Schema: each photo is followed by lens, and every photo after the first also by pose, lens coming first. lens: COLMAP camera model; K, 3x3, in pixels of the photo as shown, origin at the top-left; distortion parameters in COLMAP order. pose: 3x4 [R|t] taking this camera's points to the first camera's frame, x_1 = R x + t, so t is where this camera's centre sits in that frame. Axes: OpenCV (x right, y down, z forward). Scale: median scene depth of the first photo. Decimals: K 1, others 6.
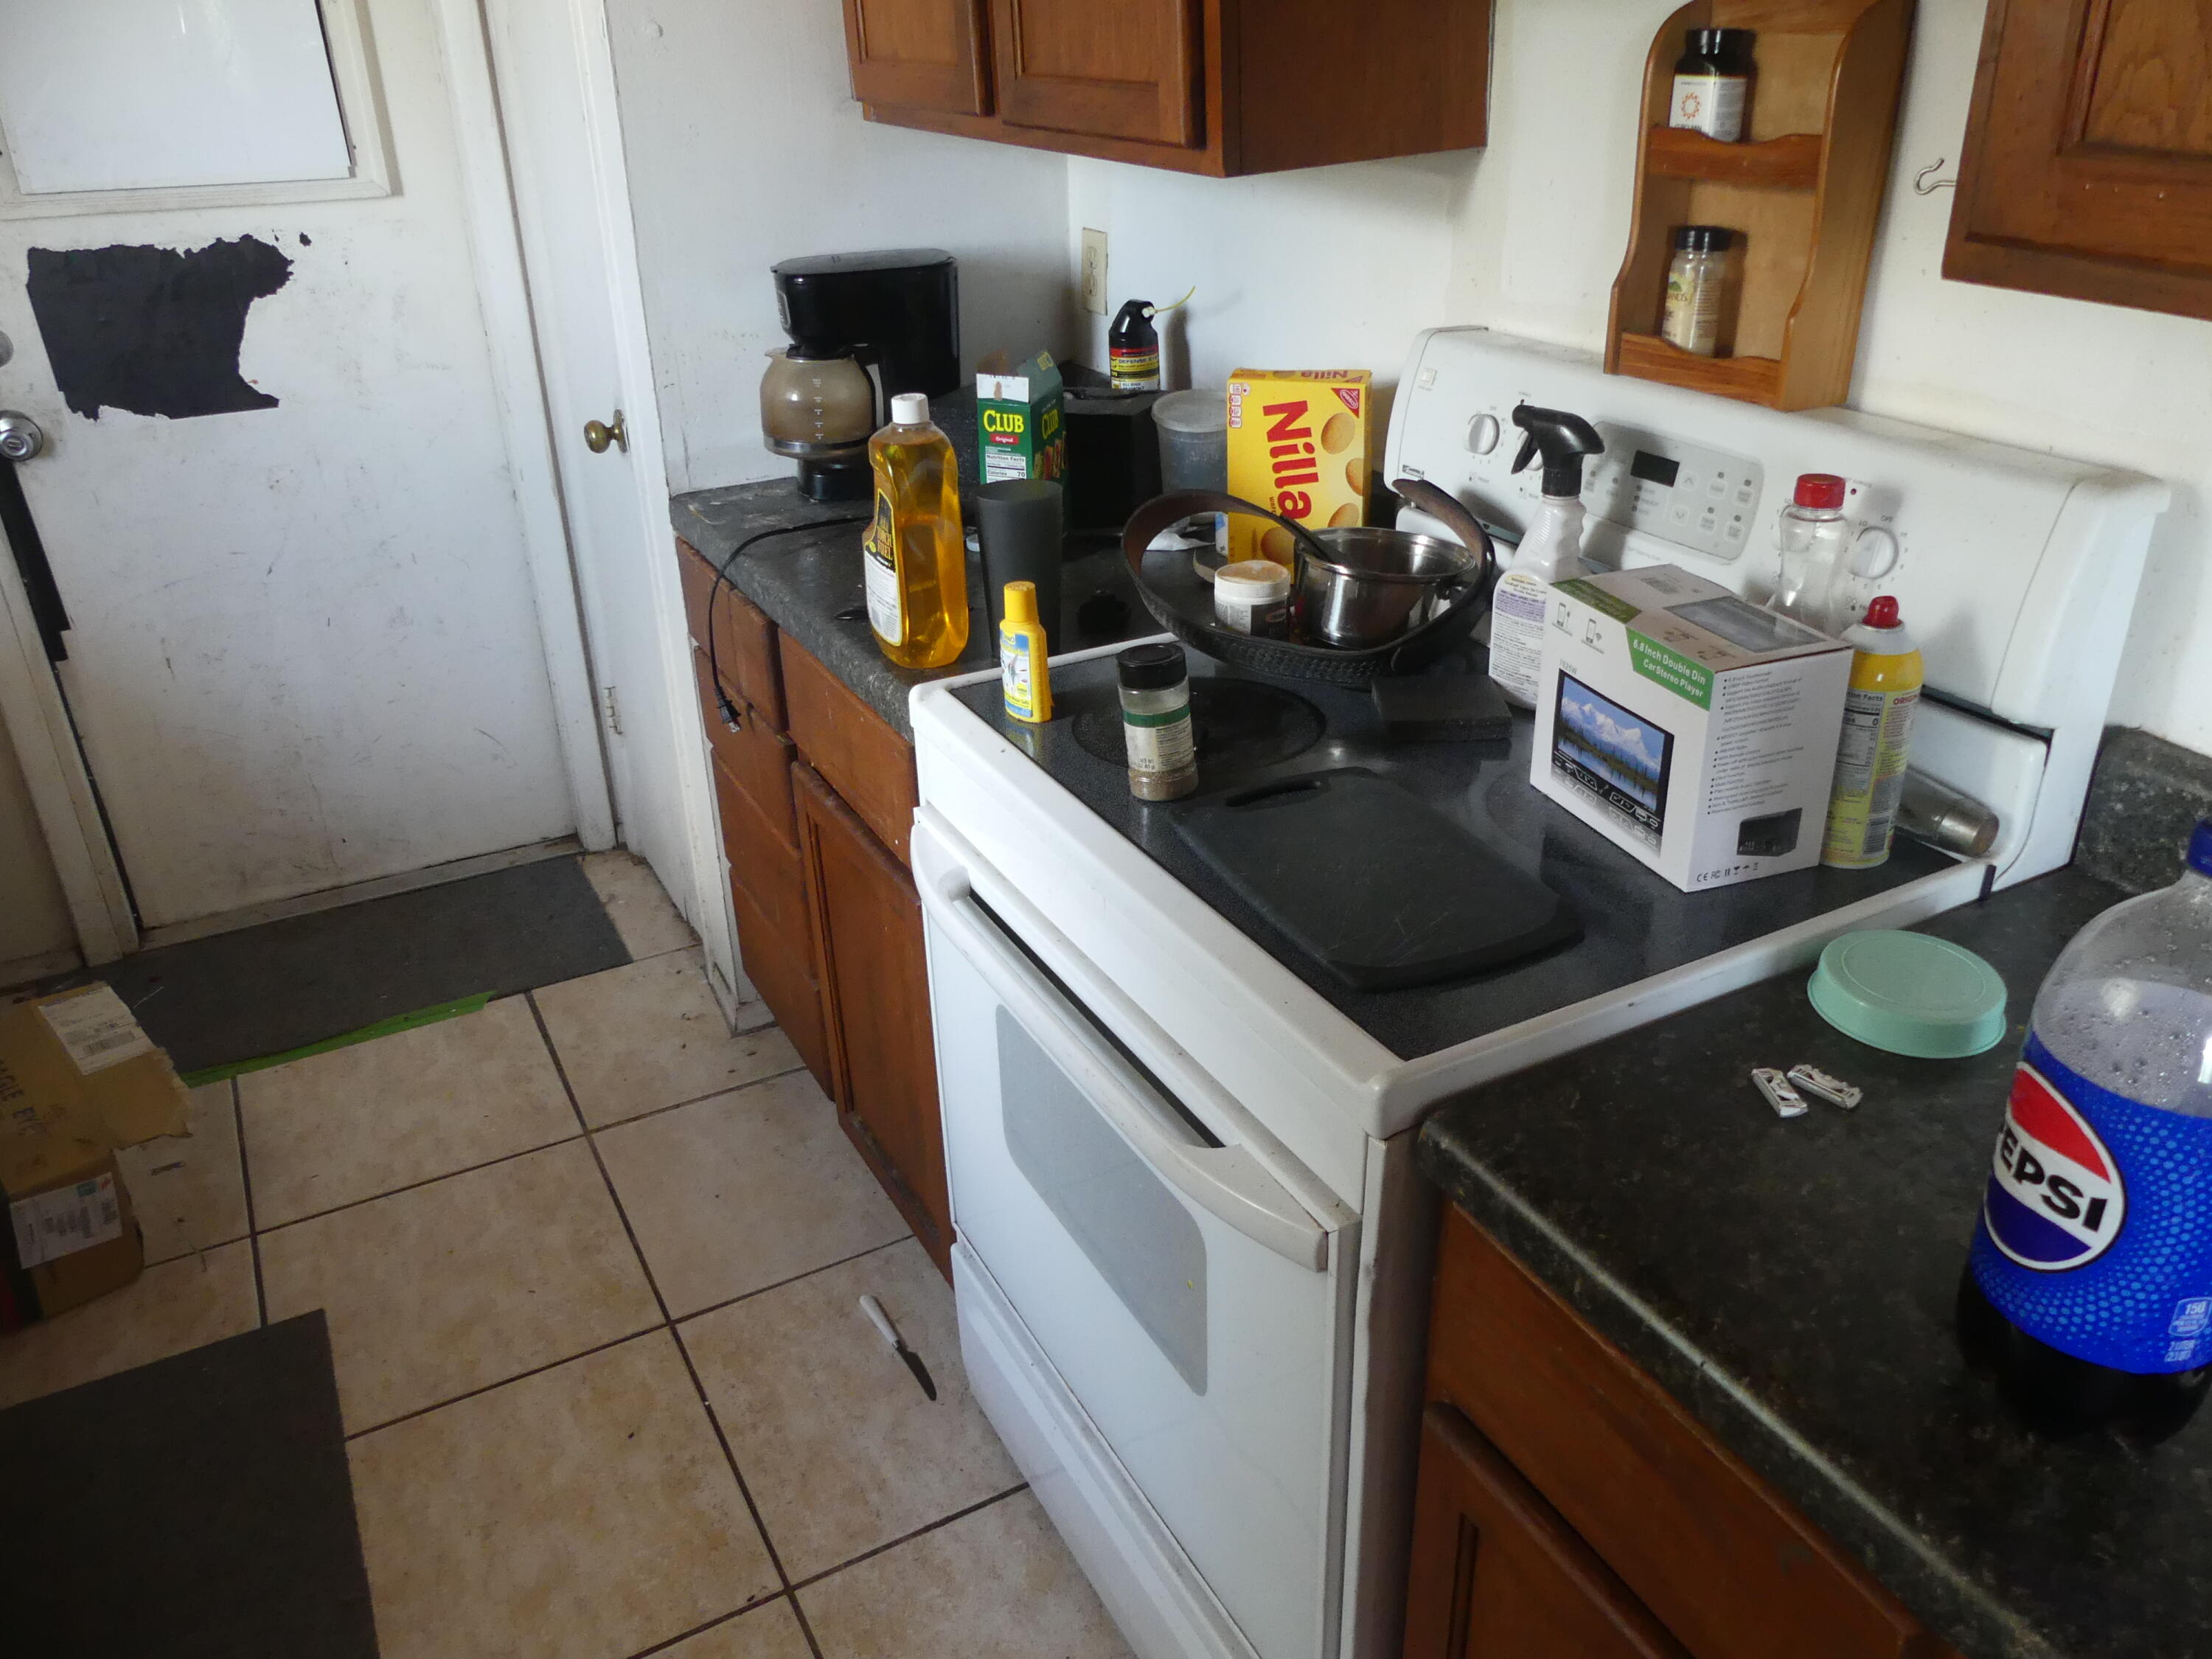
lens RADIAL K [[1666.1, 0, 1101.1], [0, 1666.1, 833.4], [0, 0, 1]] dist [-0.015285, 0.016173]
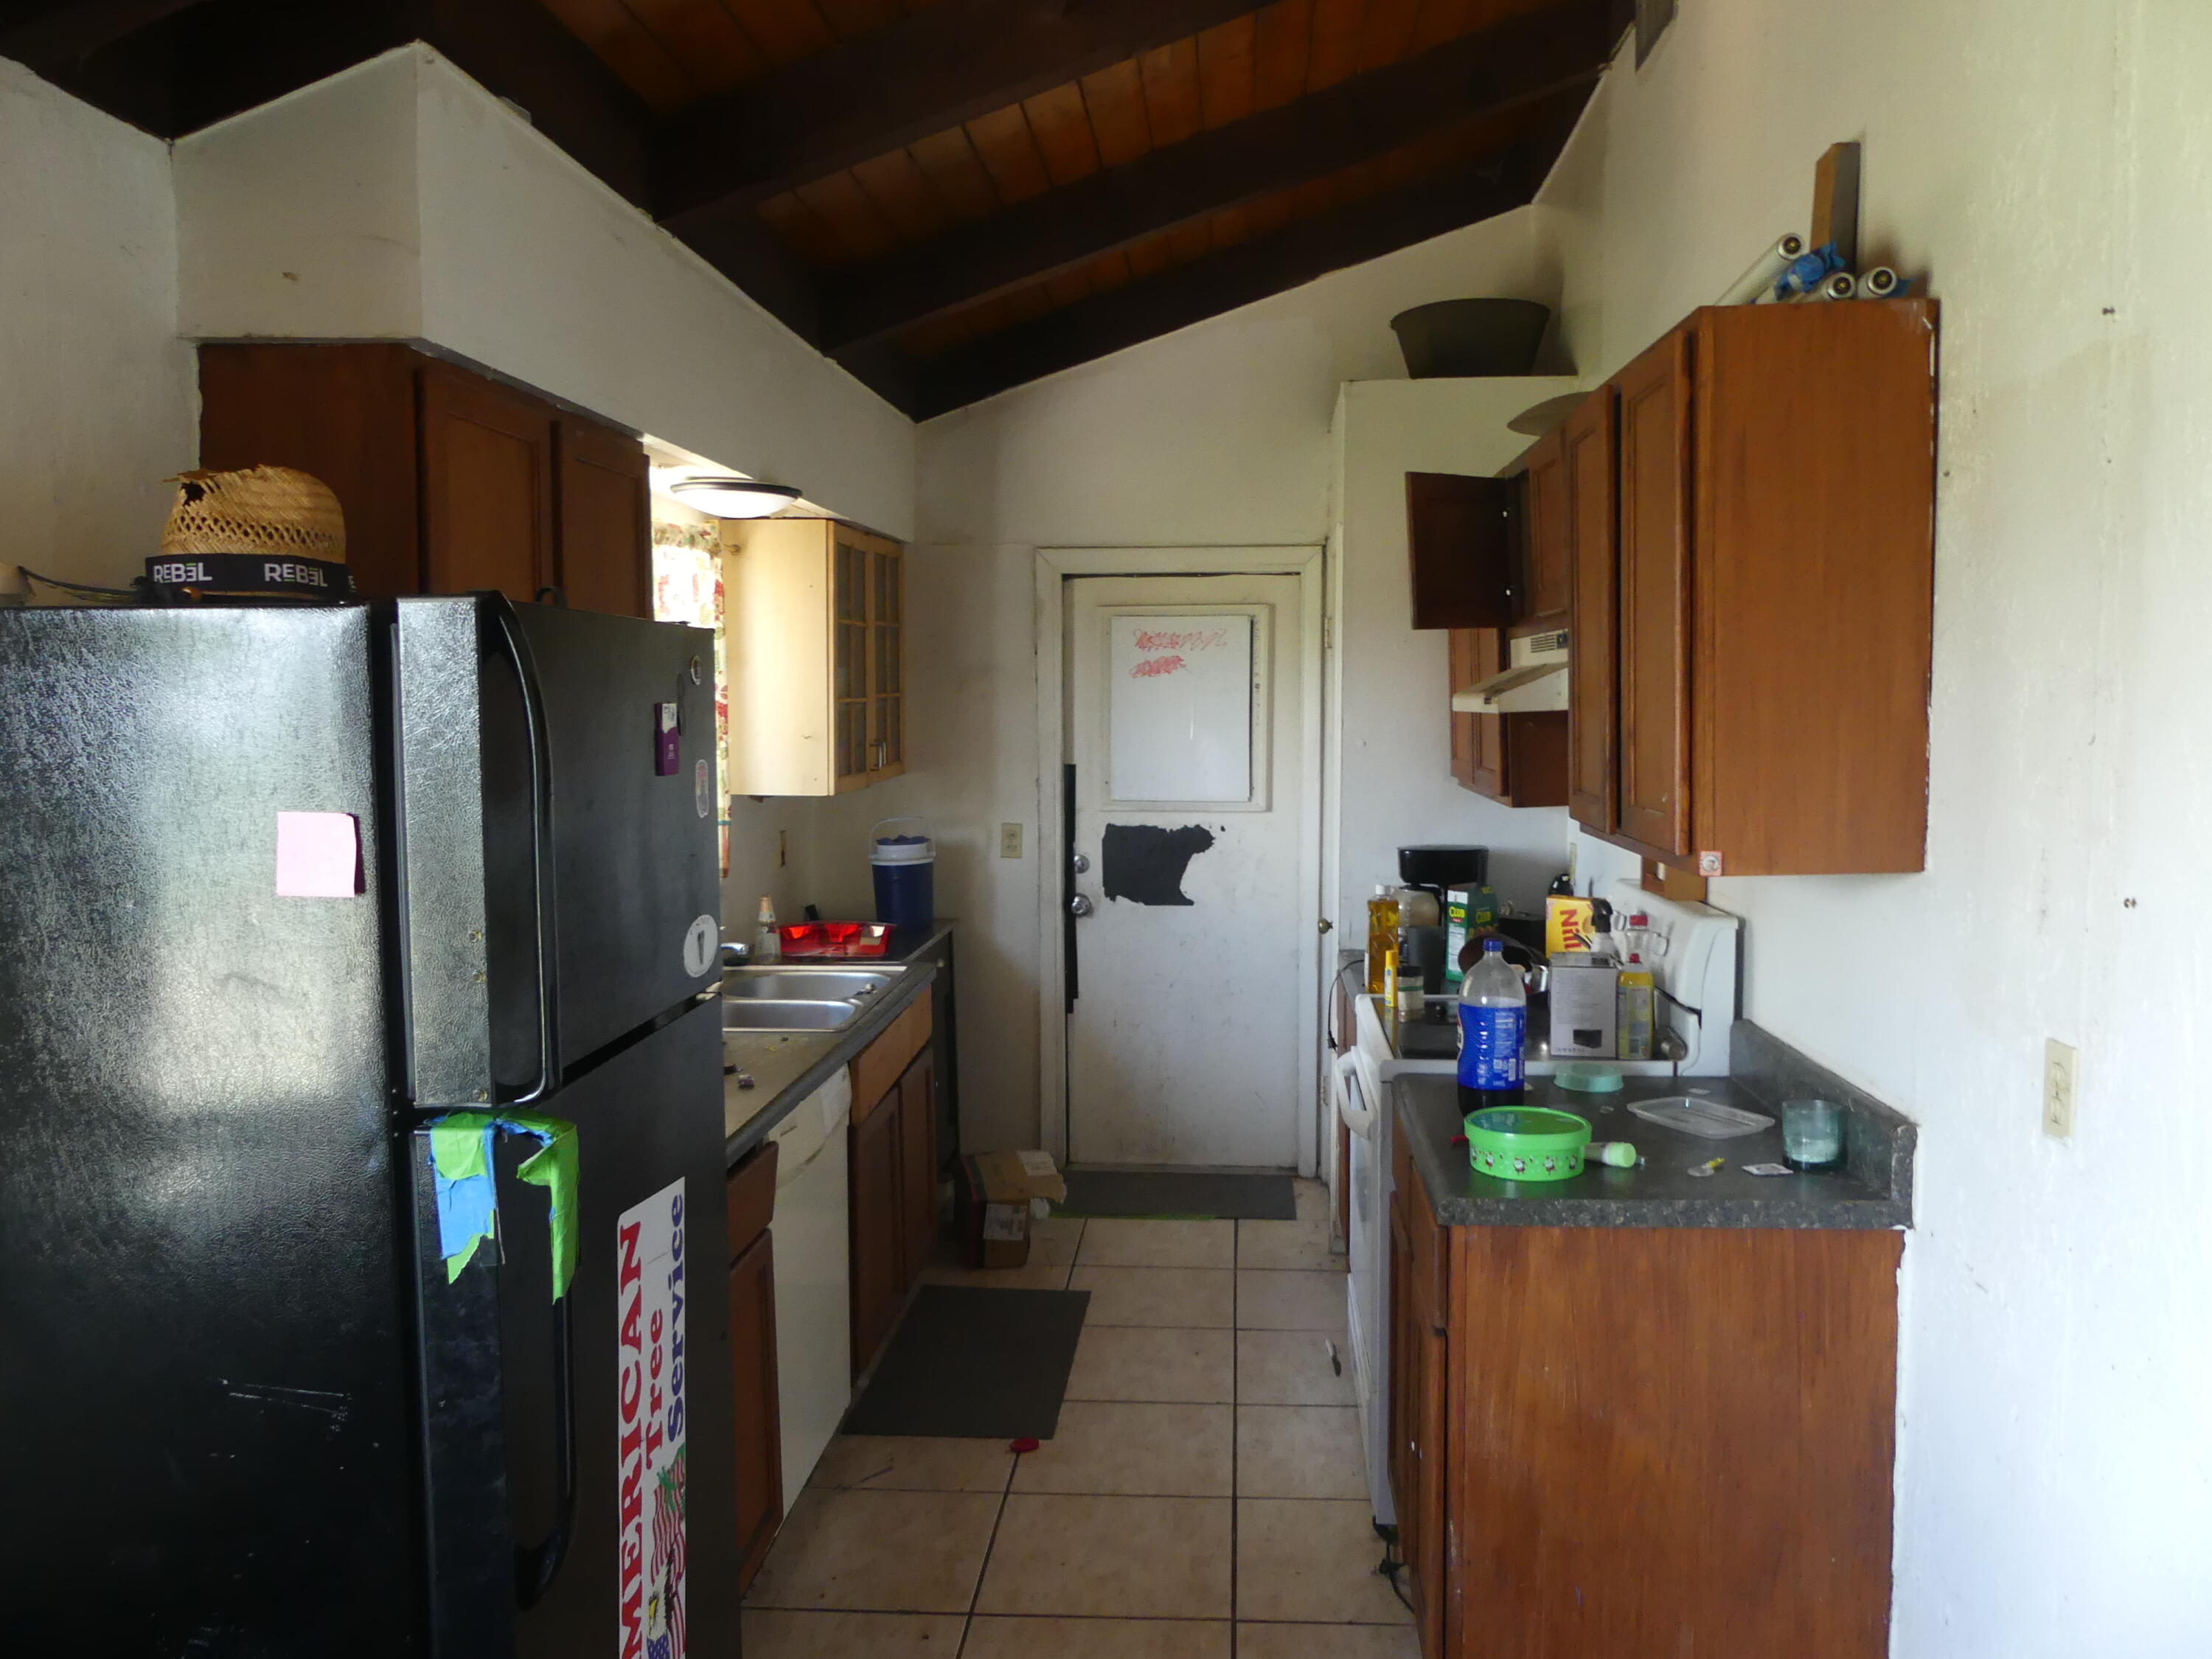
lens RADIAL K [[1666.1, 0, 1109.0], [0, 1666.1, 824.8], [0, 0, 1]] dist [-0.015285, 0.016173]
pose [[0.841143, 0.056001, -0.537906, 0.523652], [-0.256372, 0.917055, -0.305423, 0.311032], [0.476186, 0.394808, 0.785731, -0.705267]]
